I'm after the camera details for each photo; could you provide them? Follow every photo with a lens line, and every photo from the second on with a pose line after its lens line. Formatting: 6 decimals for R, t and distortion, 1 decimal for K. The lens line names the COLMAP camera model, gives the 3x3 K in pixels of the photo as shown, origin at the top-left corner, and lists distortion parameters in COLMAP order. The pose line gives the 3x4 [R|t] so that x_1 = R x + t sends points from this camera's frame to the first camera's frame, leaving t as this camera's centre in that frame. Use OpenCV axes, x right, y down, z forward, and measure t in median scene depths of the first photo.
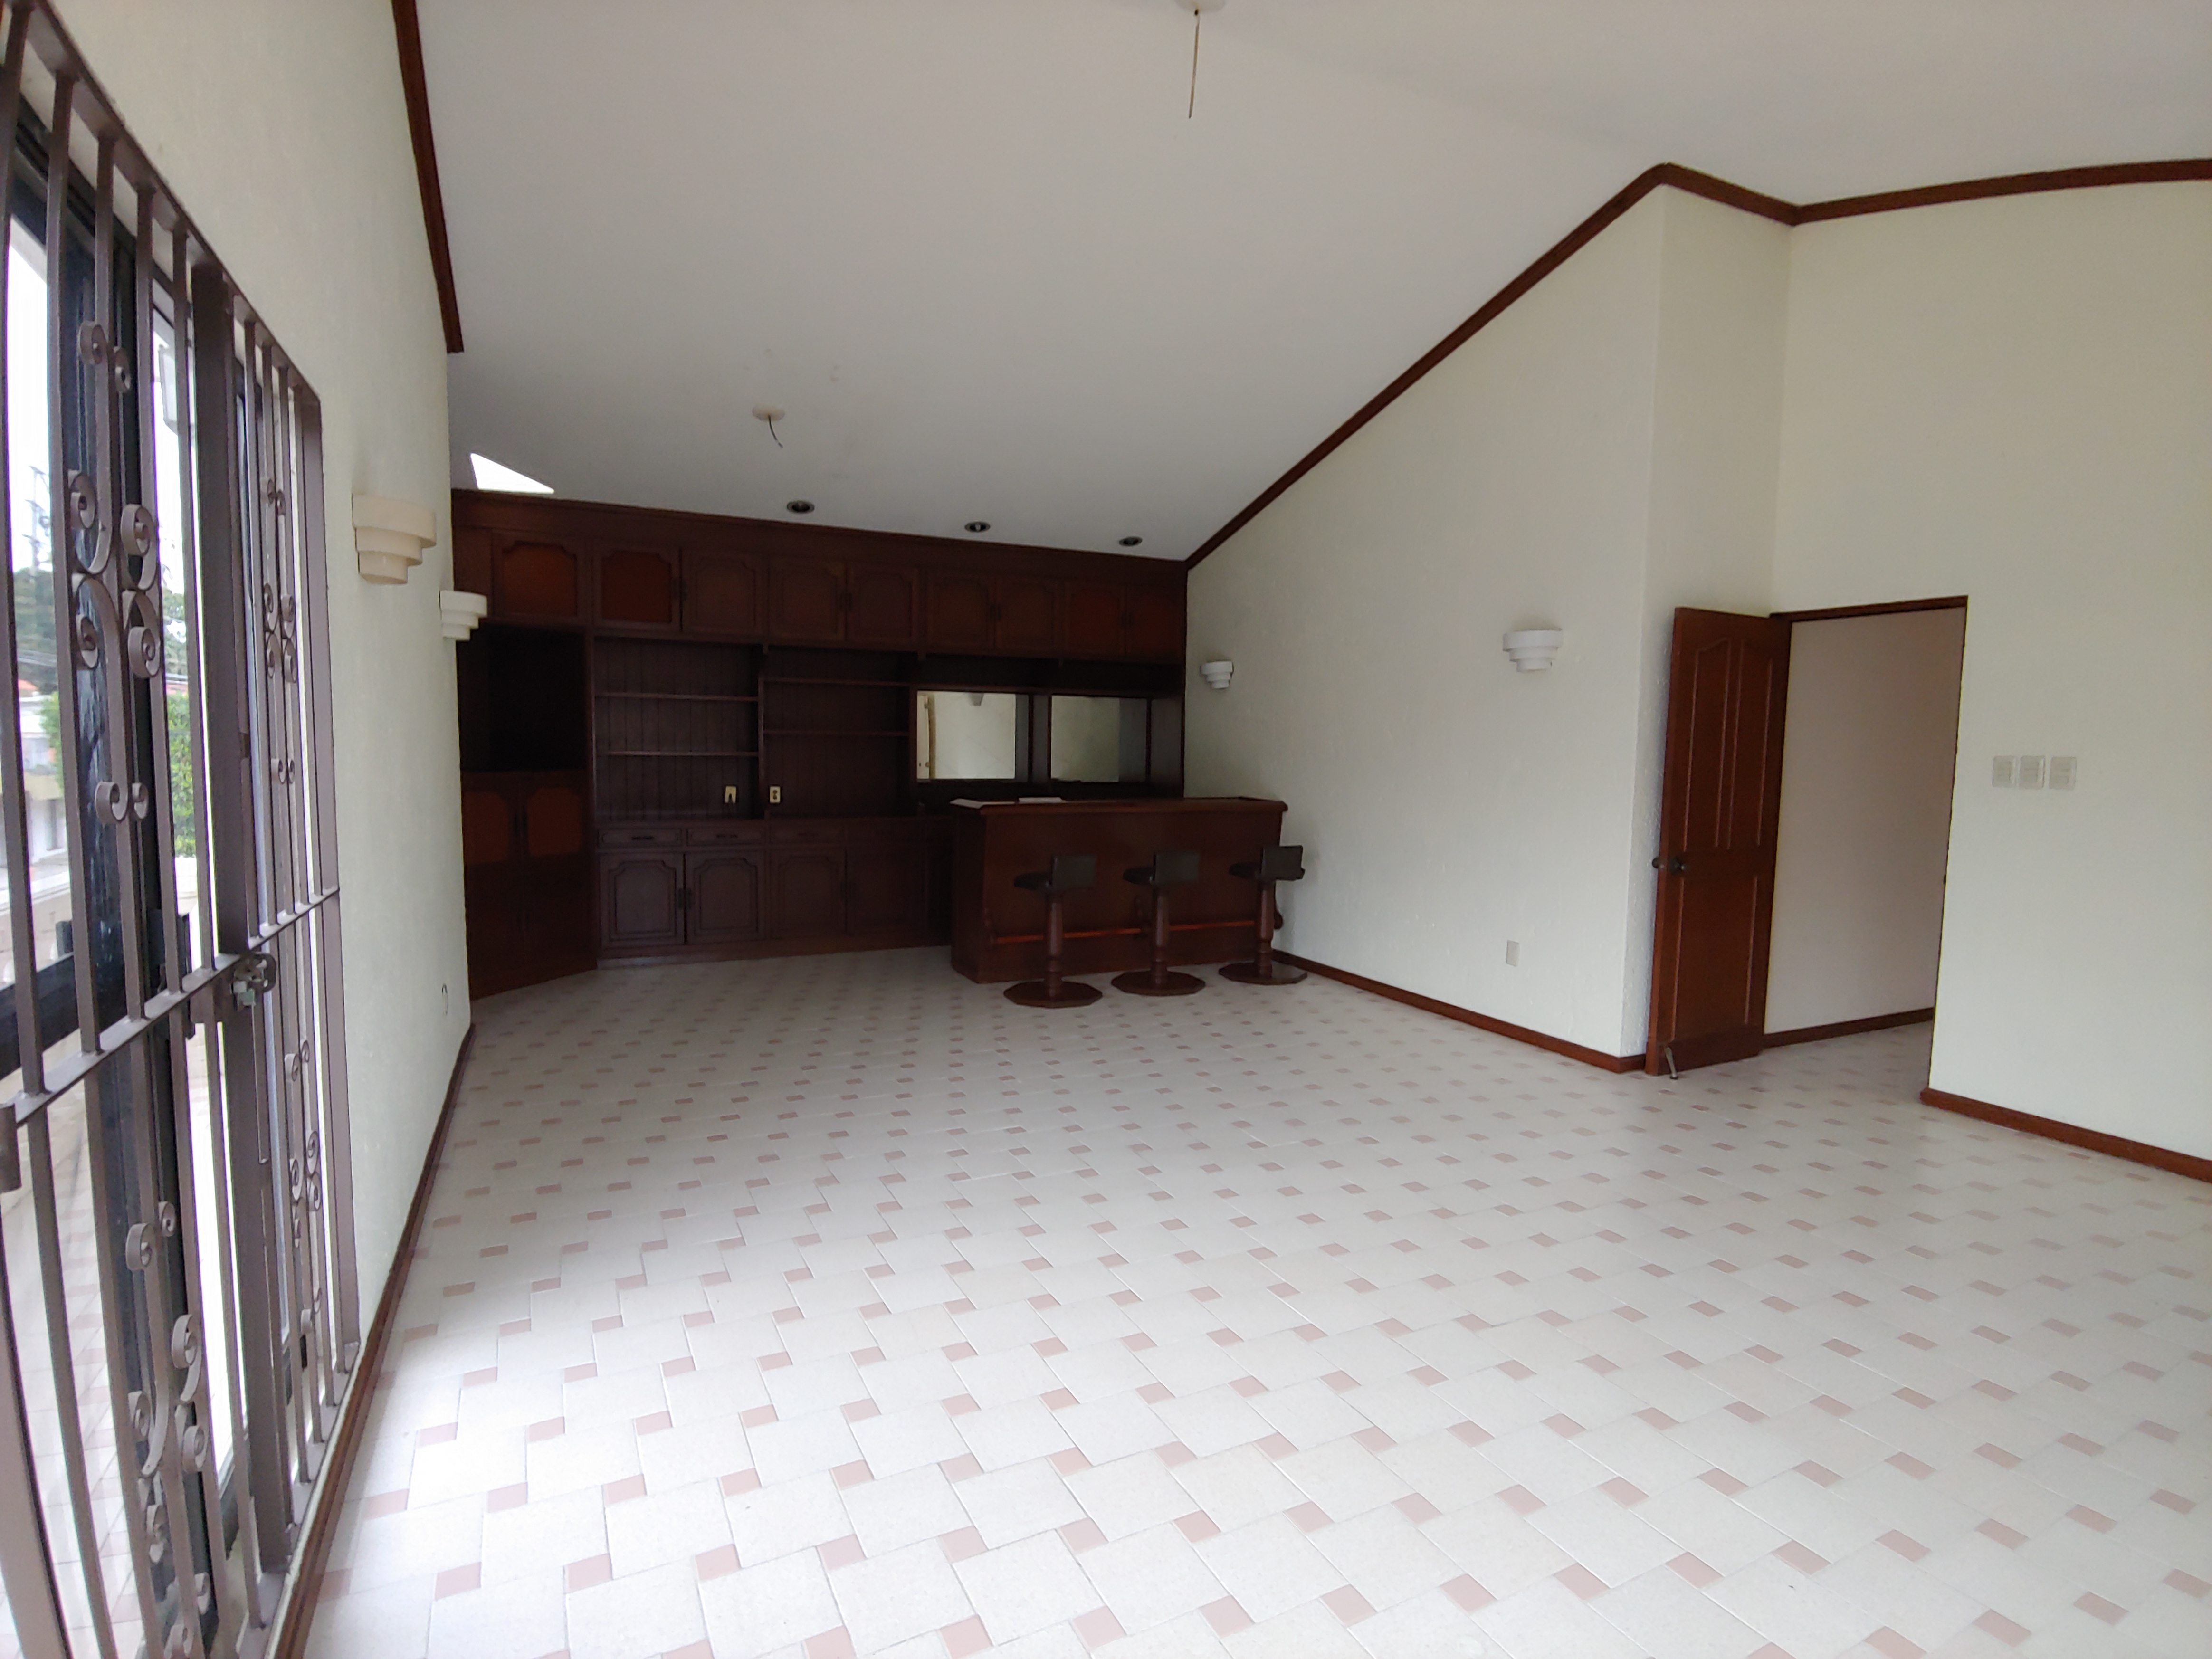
lens RADIAL K [[1121.7, 0, 1101.3], [0, 1121.7, 838.0], [0, 0, 1]] dist [0.000110, -0.015157]
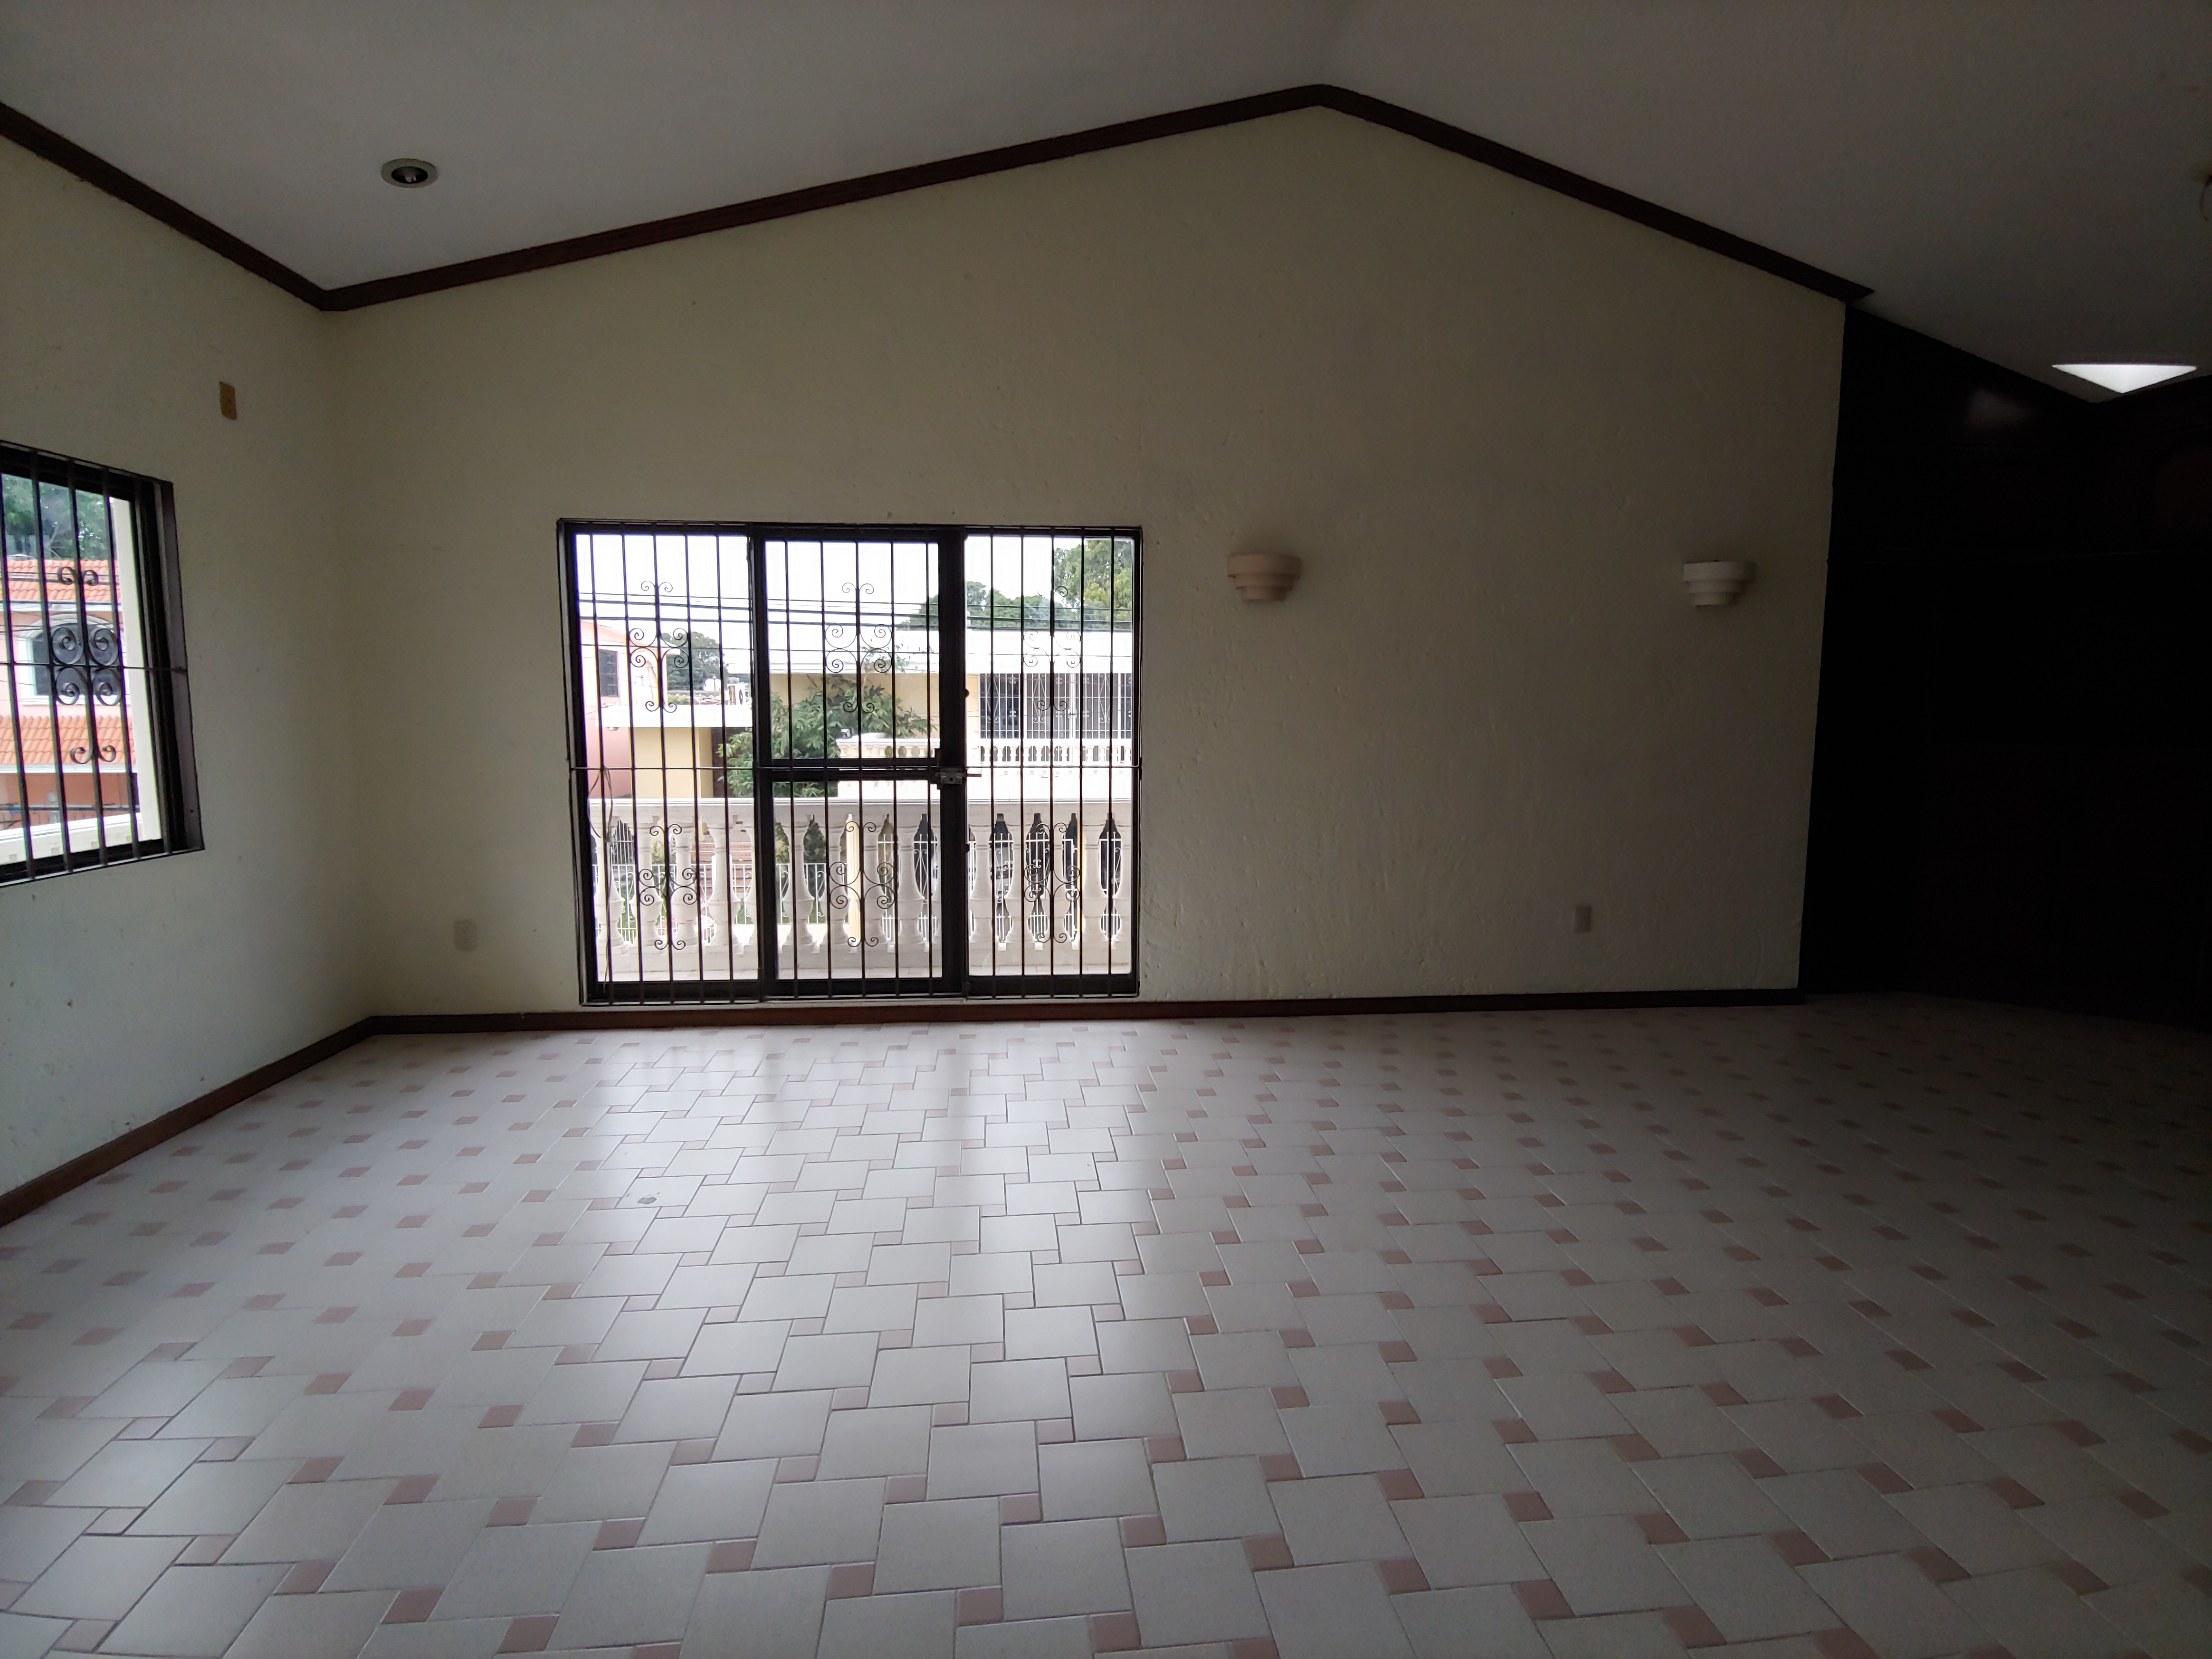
lens RADIAL K [[1121.7, 0, 1119.8], [0, 1121.7, 839.5], [0, 0, 1]] dist [0.000110, -0.015157]
pose [[-0.354326, 0.091767, -0.930608, 0.400793], [-0.094955, 0.986499, 0.133432, -0.029822], [0.930288, 0.135644, -0.340828, 0.543480]]
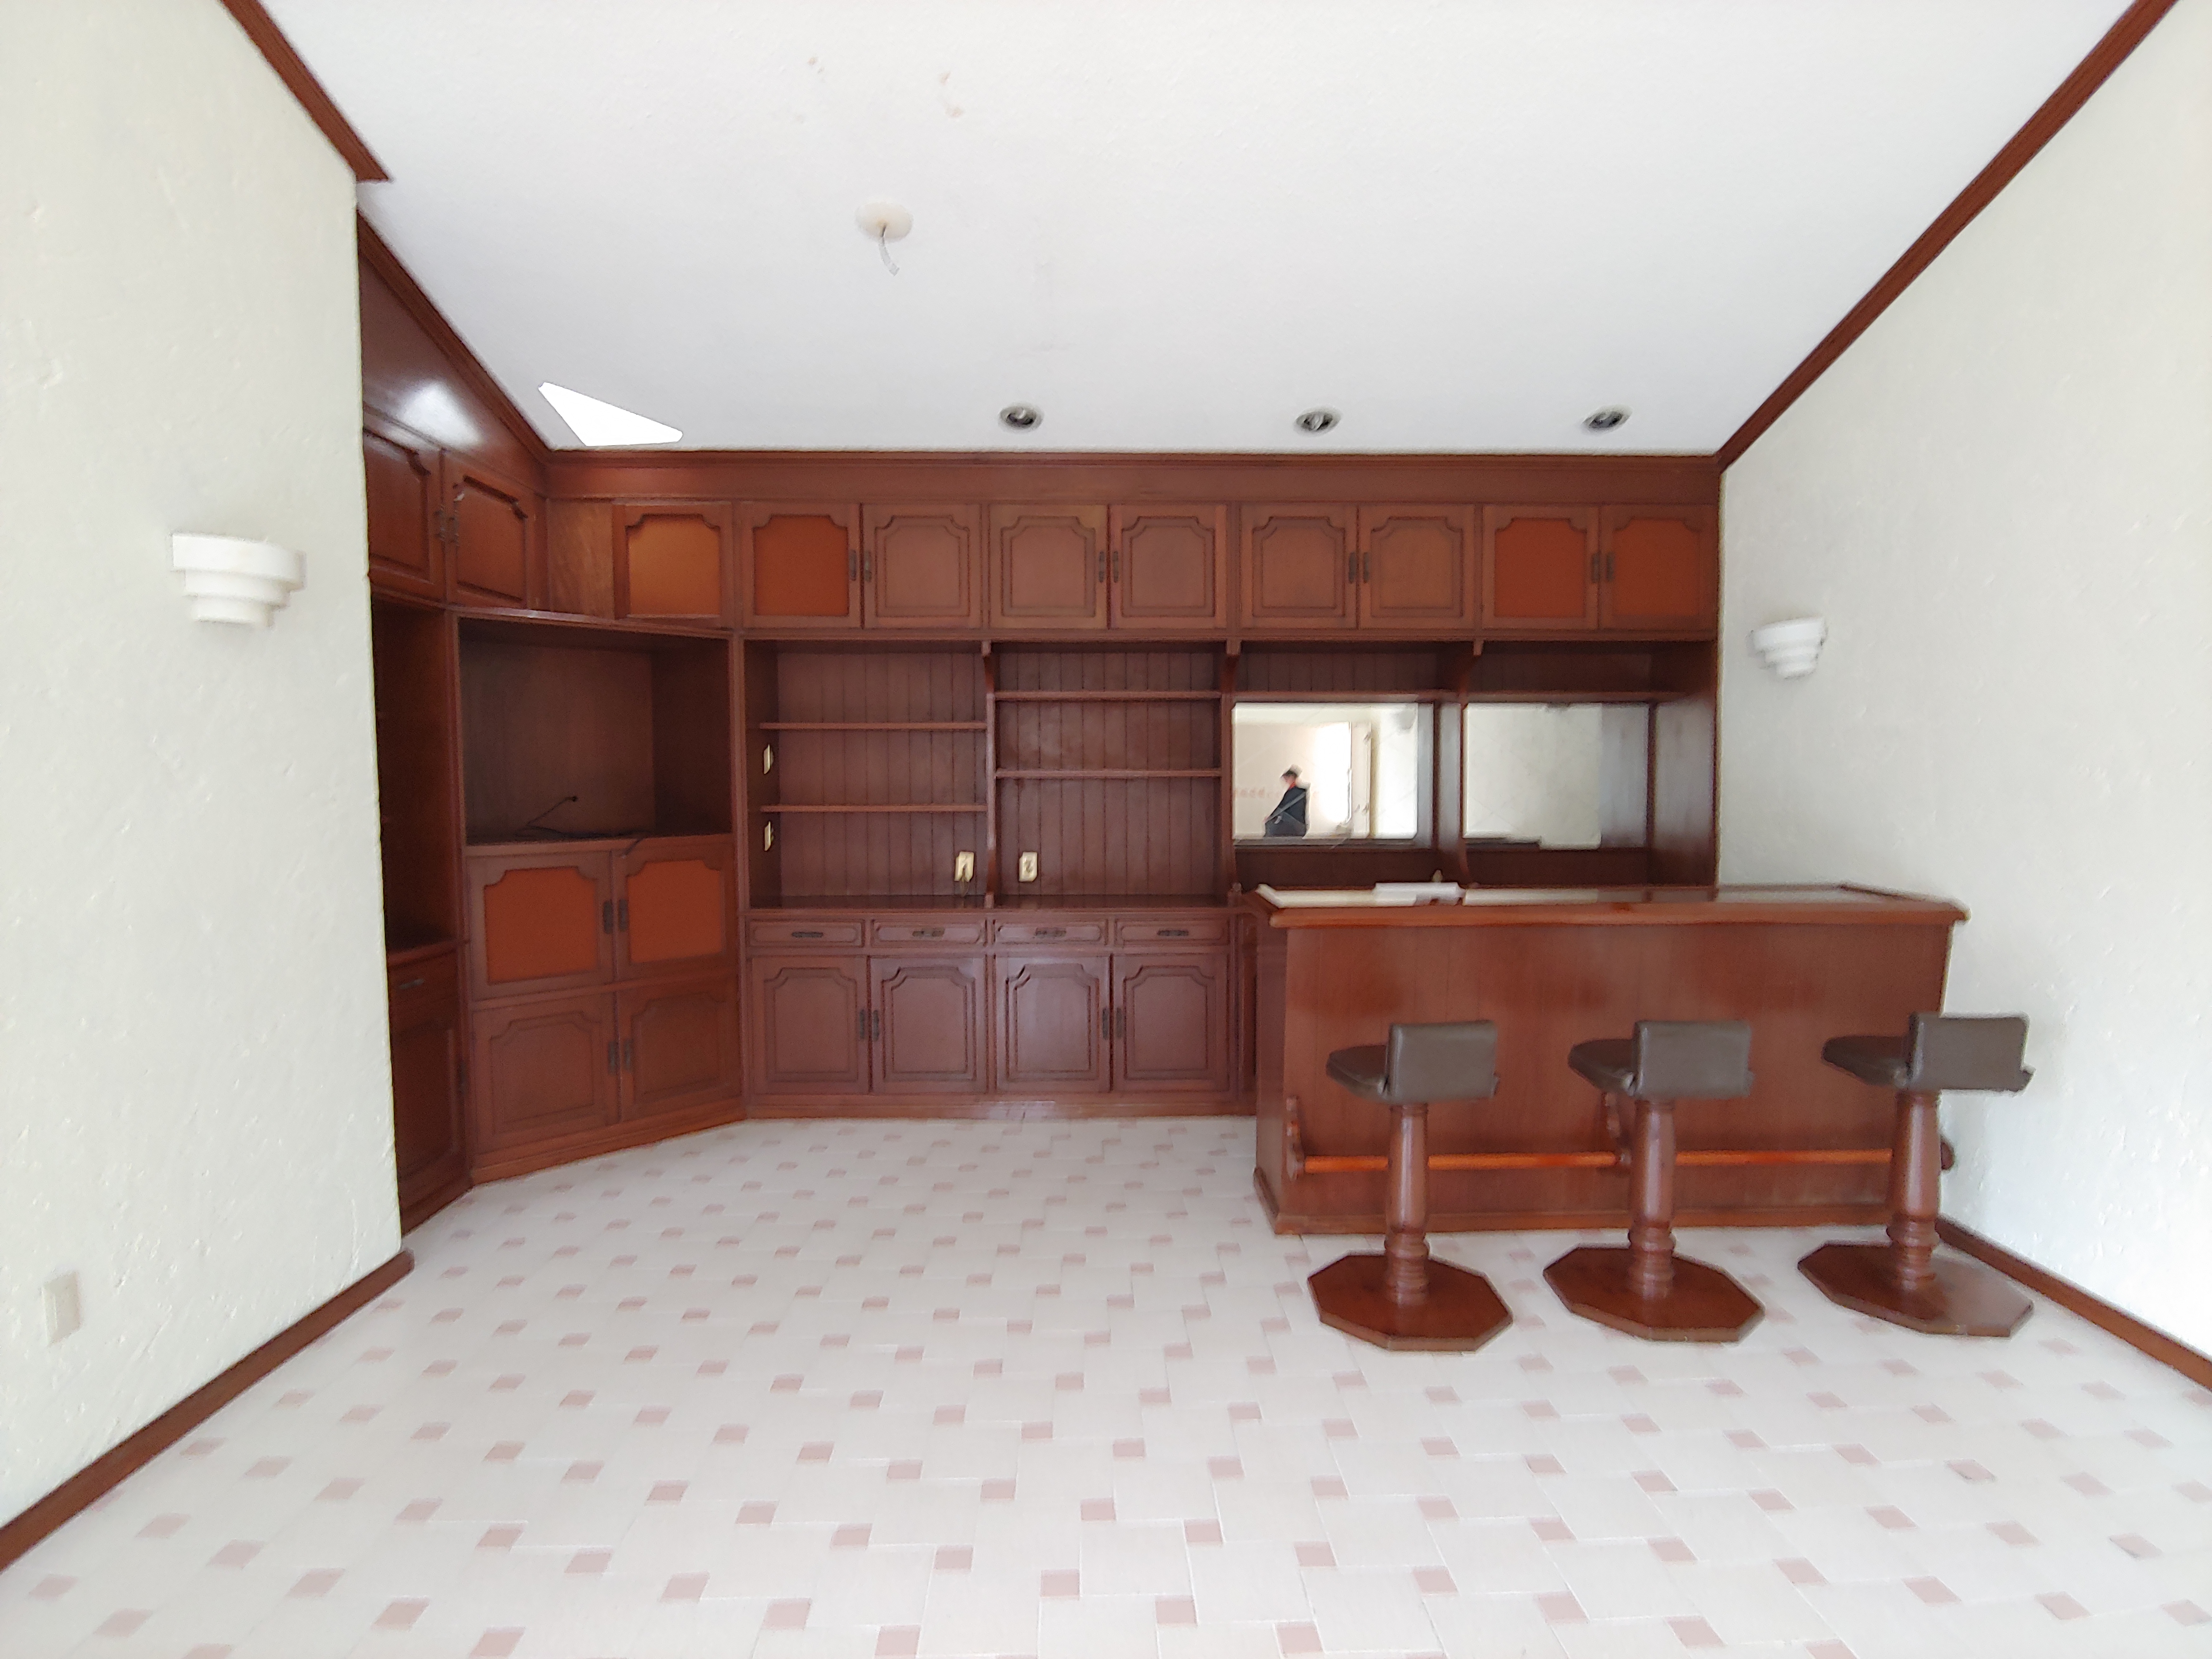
lens RADIAL K [[1121.7, 0, 1100.8], [0, 1121.7, 825.5], [0, 0, 1]] dist [0.000110, -0.015157]
pose [[0.904820, 0.000671, -0.425793, 0.038674], [-0.019176, 0.999048, -0.039176, -0.039432], [0.425362, 0.043612, 0.903972, 0.426913]]
